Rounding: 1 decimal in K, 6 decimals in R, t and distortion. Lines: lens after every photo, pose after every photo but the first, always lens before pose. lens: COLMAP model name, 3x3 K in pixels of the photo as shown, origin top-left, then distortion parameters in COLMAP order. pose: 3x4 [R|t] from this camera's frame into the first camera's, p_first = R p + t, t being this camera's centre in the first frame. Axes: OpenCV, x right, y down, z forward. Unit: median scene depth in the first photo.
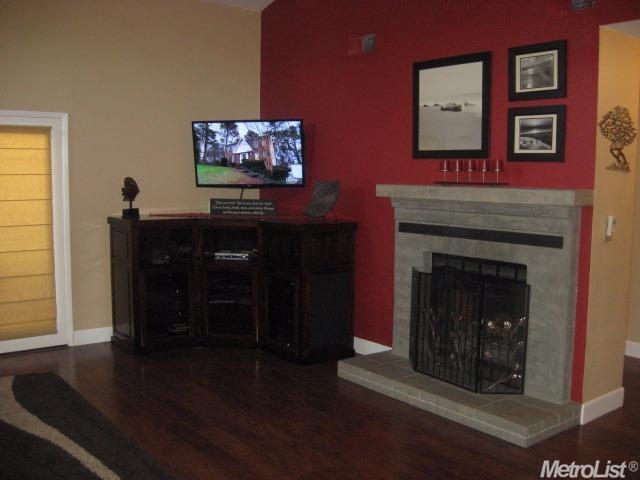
lens RADIAL K [[663.6, 0, 324.0], [0, 663.6, 242.8], [0, 0, 1]] dist [-0.109549, 0.000000]
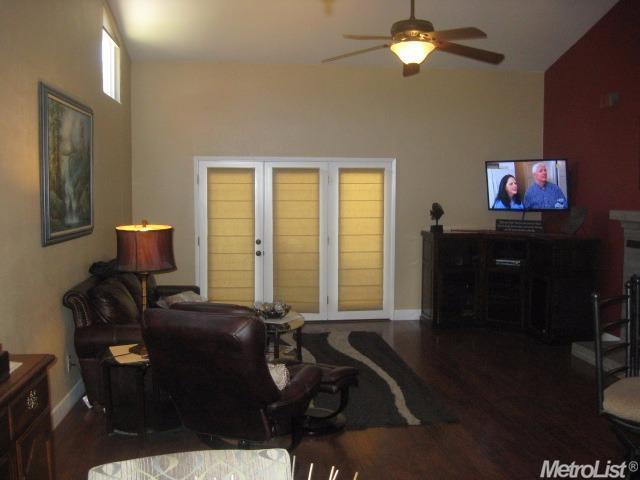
lens RADIAL K [[663.6, 0, 319.0], [0, 663.6, 239.4], [0, 0, 1]] dist [-0.109549, 0.000000]
pose [[0.855259, 0.028976, -0.517390, 0.225189], [-0.048347, 0.998542, -0.023997, 0.024529], [0.515940, 0.045538, 0.855413, -0.340466]]
